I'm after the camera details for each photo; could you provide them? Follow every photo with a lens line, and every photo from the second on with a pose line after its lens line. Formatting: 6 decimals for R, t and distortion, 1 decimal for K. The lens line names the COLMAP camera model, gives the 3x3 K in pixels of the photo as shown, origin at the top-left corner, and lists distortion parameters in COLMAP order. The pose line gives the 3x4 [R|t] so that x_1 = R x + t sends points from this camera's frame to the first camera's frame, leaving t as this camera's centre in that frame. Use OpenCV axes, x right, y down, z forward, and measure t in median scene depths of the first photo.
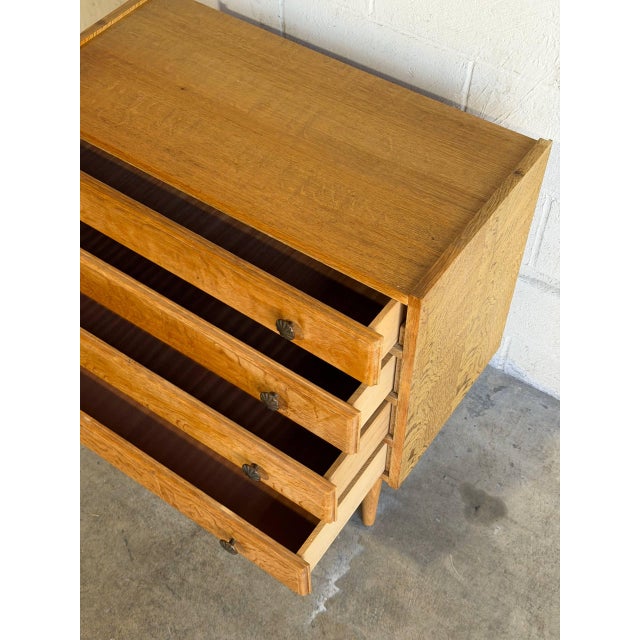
lens RADIAL K [[884.1, 0, 310.6], [0, 884.1, 328.1], [0, 0, 1]] dist [0.167843, -0.316525]
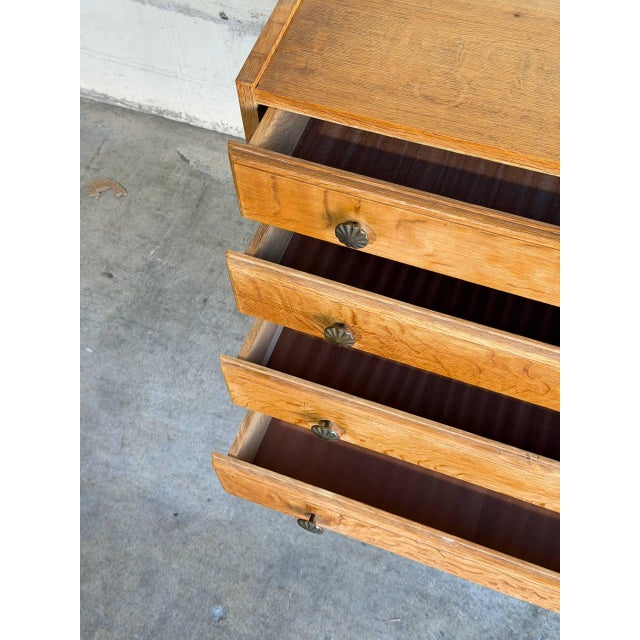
lens RADIAL K [[889.4, 0, 312.4], [0, 889.4, 321.1], [0, 0, 1]] dist [0.196672, -0.470729]
pose [[0.966768, -0.240847, 0.085751, -0.337707], [0.226391, 0.962335, 0.150529, -0.168207], [-0.118775, -0.126114, 0.984880, 0.332736]]
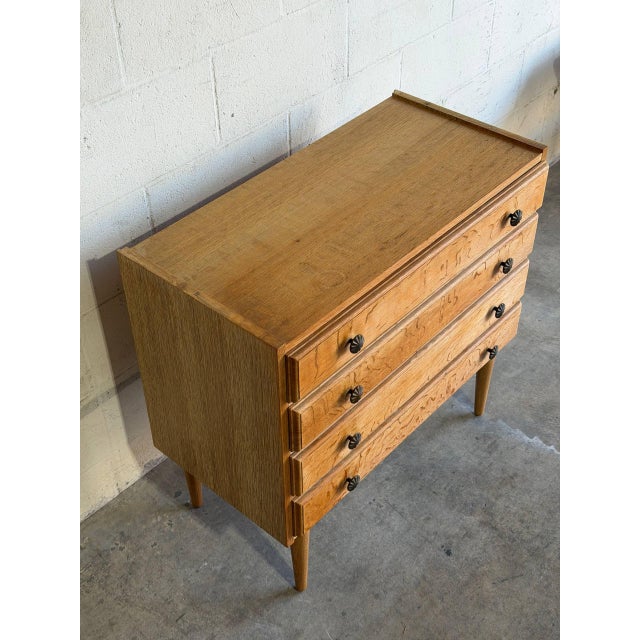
lens RADIAL K [[884.1, 0, 310.6], [0, 884.1, 328.1], [0, 0, 1]] dist [0.167843, -0.316525]
pose [[0.112904, -0.650870, 0.750747, -0.900810], [0.782758, 0.523653, 0.336270, -0.496543], [-0.611999, 0.549687, 0.568596, 0.383707]]
